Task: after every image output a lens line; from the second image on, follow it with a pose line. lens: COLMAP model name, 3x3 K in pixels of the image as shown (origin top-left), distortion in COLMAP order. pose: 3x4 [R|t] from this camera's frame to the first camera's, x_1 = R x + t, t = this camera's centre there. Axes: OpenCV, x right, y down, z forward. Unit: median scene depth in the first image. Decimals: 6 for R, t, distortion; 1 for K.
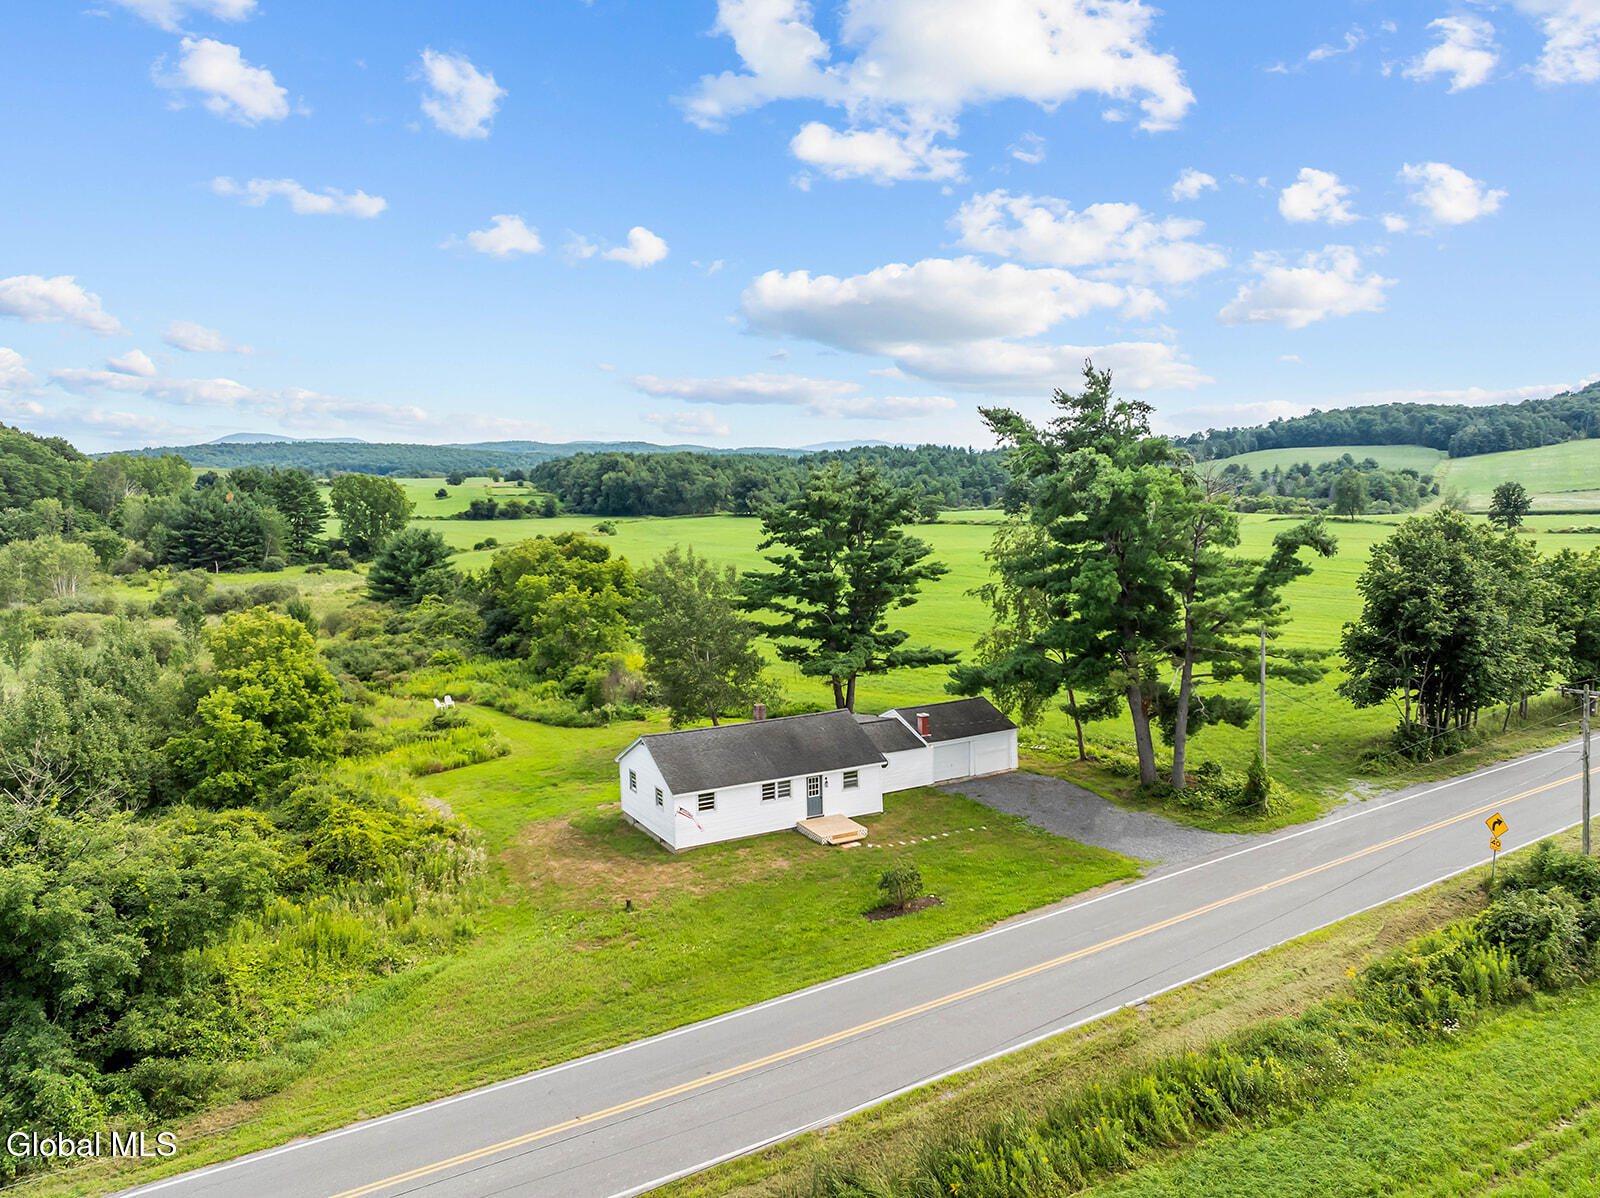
lens RADIAL K [[1141.3, 0, 800.0], [0, 1141.3, 599.0], [0, 0, 1]] dist [-0.030198, -0.006020]
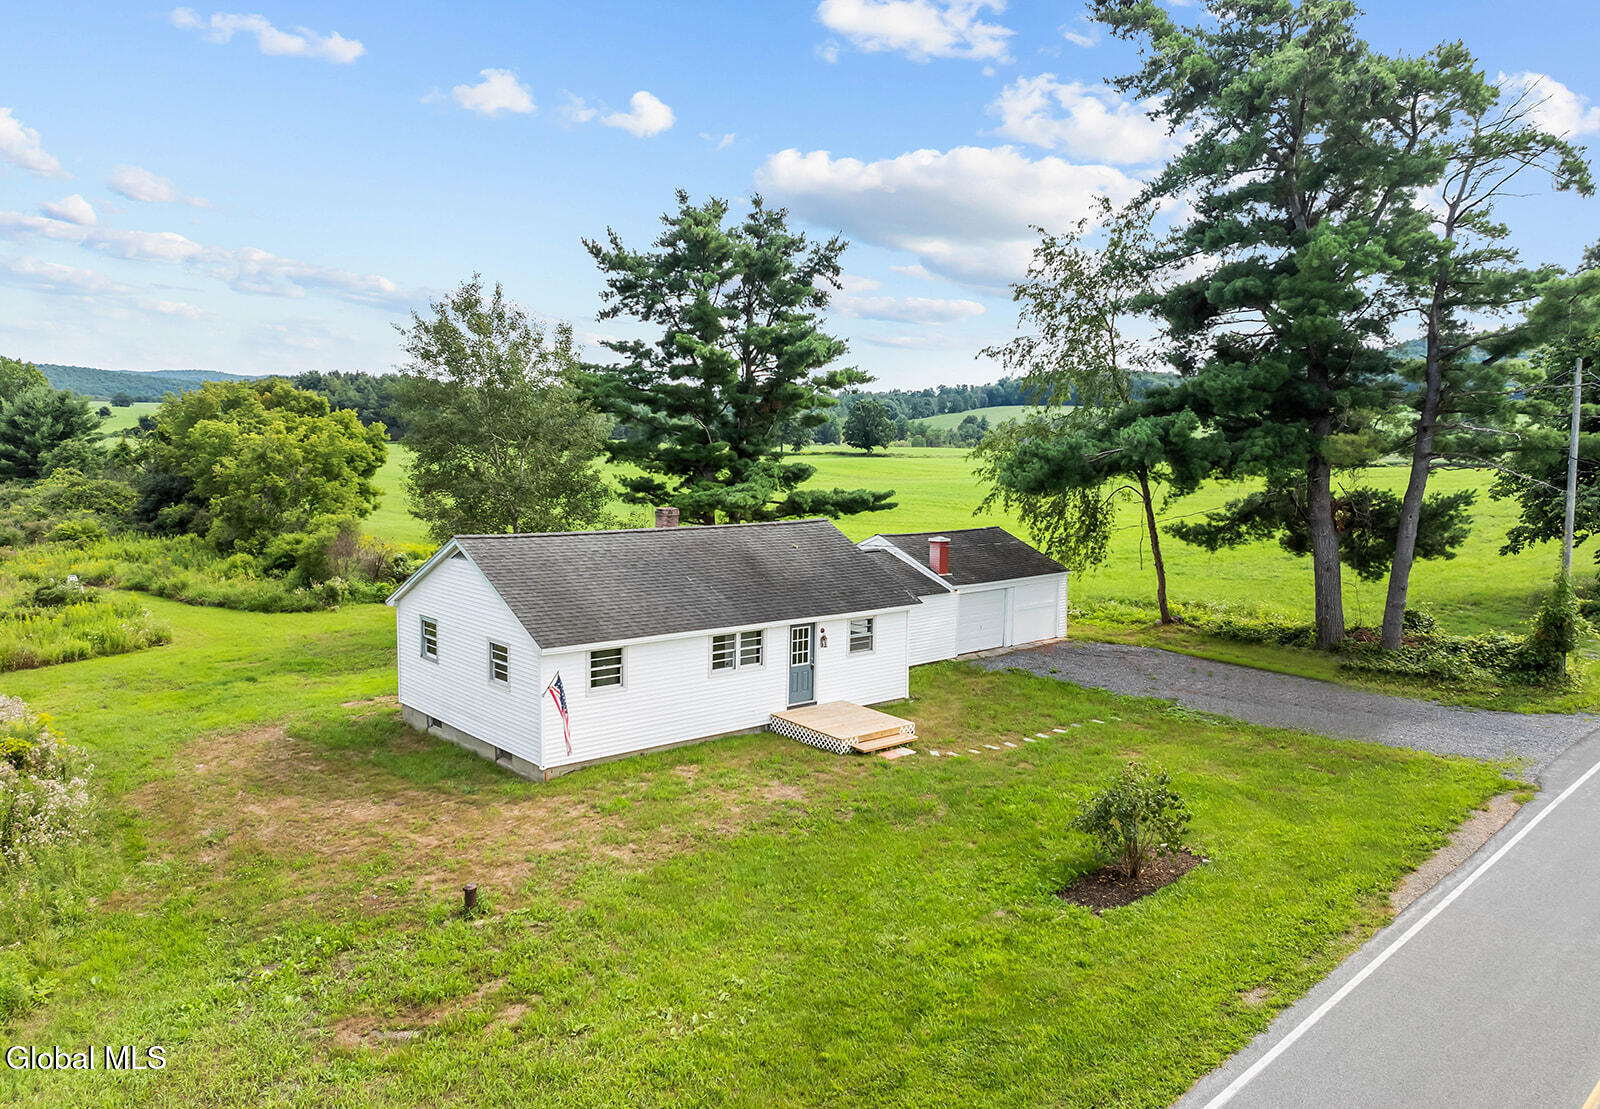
lens RADIAL K [[1176.5, 0, 800.0], [0, 1176.5, 554.5], [0, 0, 1]] dist [-0.043073, 0.000978]
pose [[0.972119, 0.016772, 0.233888, -0.097328], [-0.017276, 0.999851, 0.000105, 0.106668], [-0.233851, -0.004143, 0.972264, 0.420385]]
